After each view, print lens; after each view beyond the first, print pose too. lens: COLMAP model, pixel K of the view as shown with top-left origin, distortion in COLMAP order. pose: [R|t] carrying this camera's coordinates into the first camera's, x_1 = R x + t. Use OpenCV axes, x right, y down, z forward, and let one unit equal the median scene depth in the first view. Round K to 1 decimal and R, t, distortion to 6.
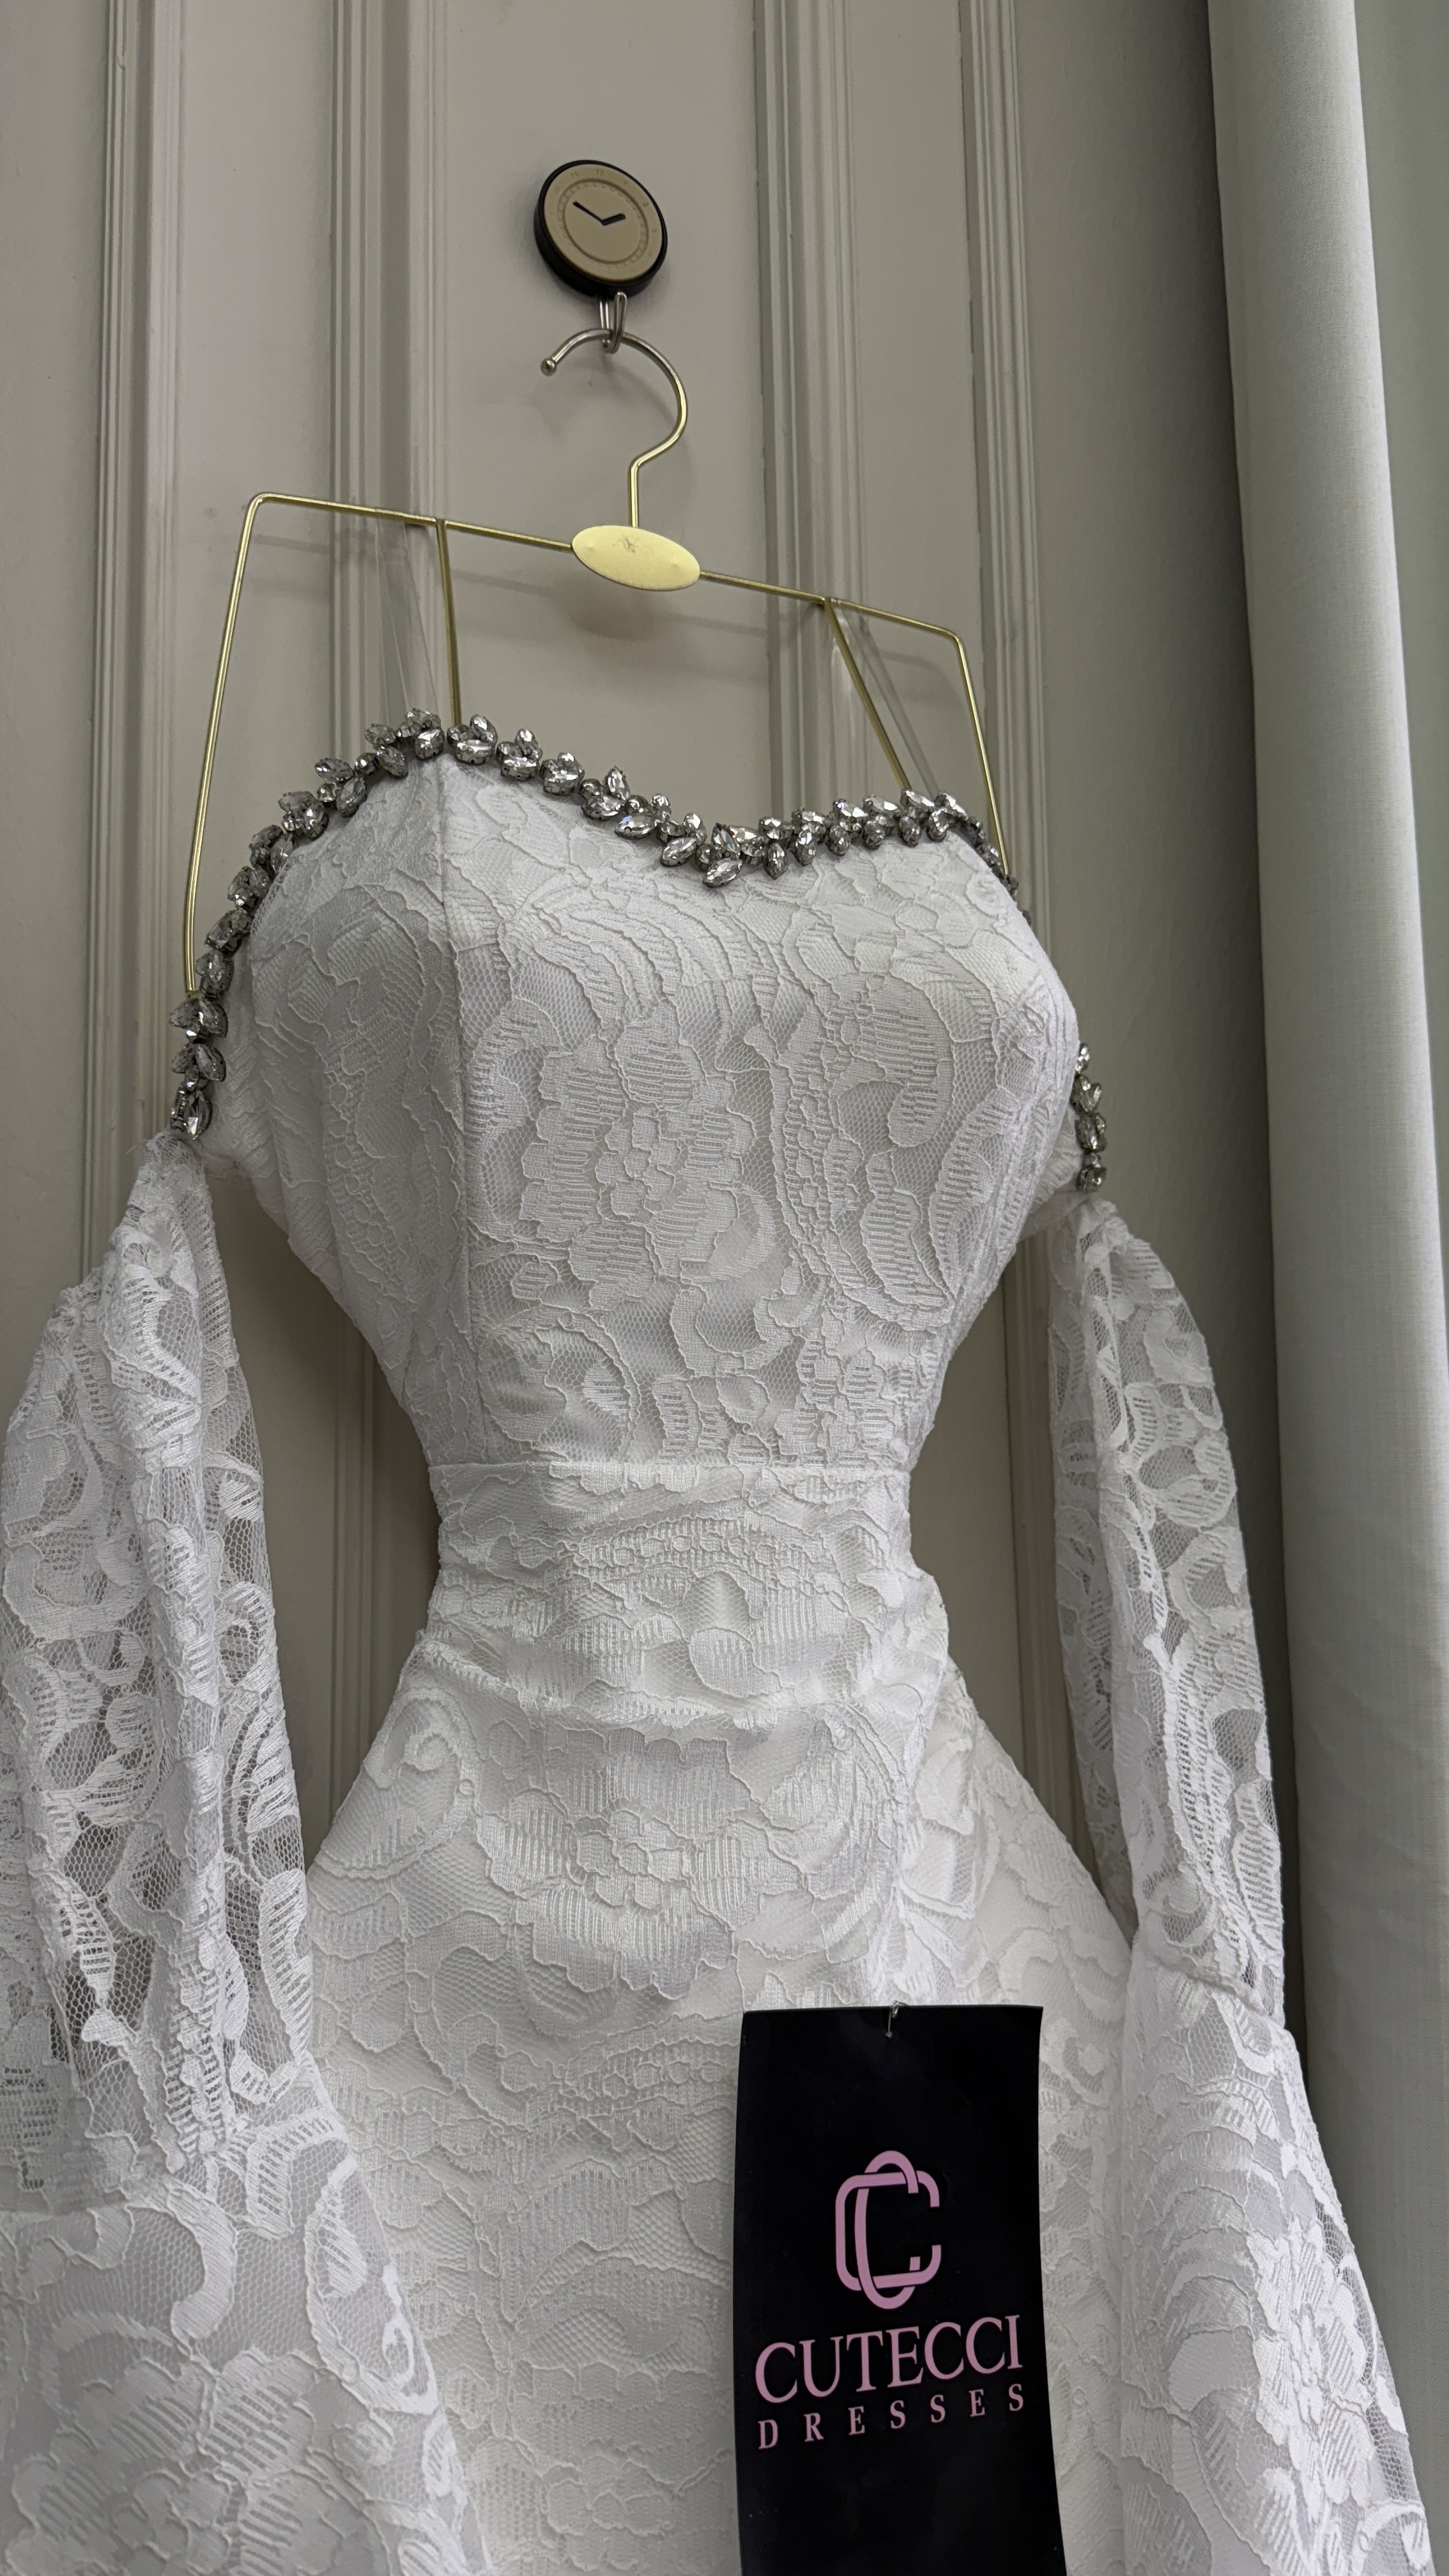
lens RADIAL K [[1864.2, 0, 712.7], [0, 1864.2, 1239.8], [0, 0, 1]] dist [0.077101, -0.131372]
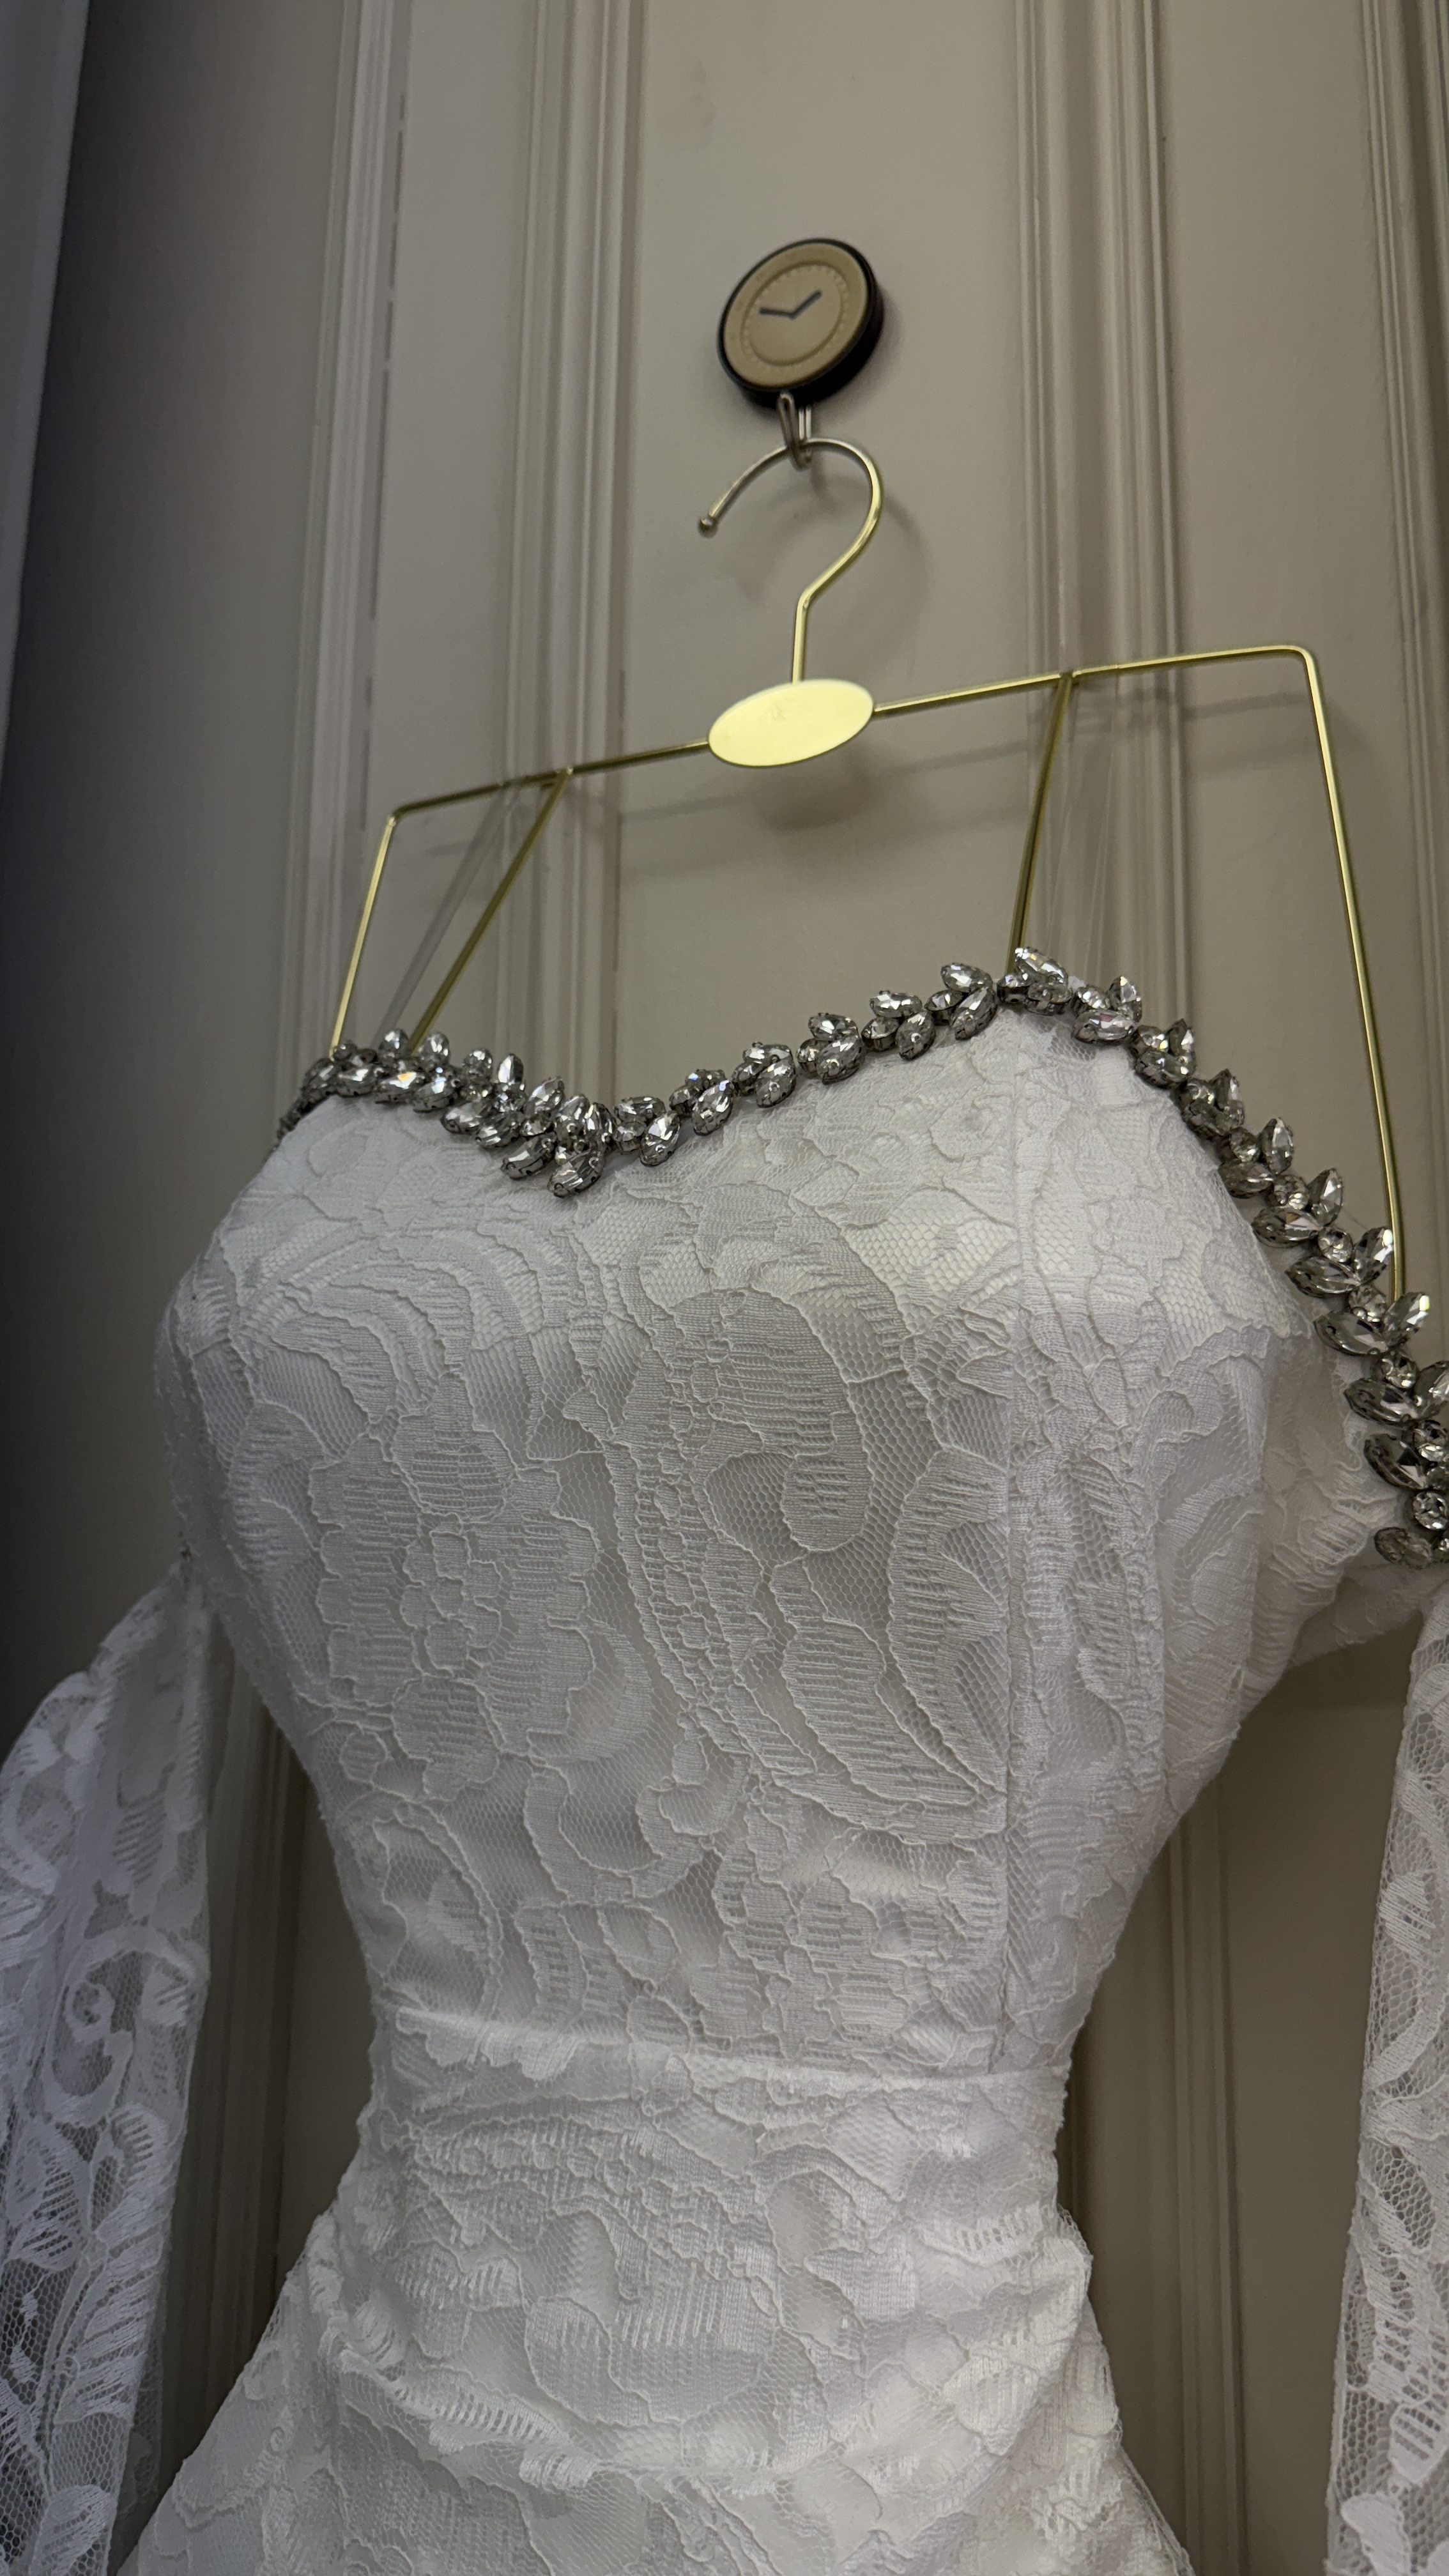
lens RADIAL K [[1864.2, 0, 712.7], [0, 1864.2, 1239.8], [0, 0, 1]] dist [0.077101, -0.131372]
pose [[0.671646, -0.129072, -0.729543, 0.549286], [0.075241, 0.991499, -0.106149, -0.089640], [0.737042, 0.016403, 0.675648, 0.548071]]
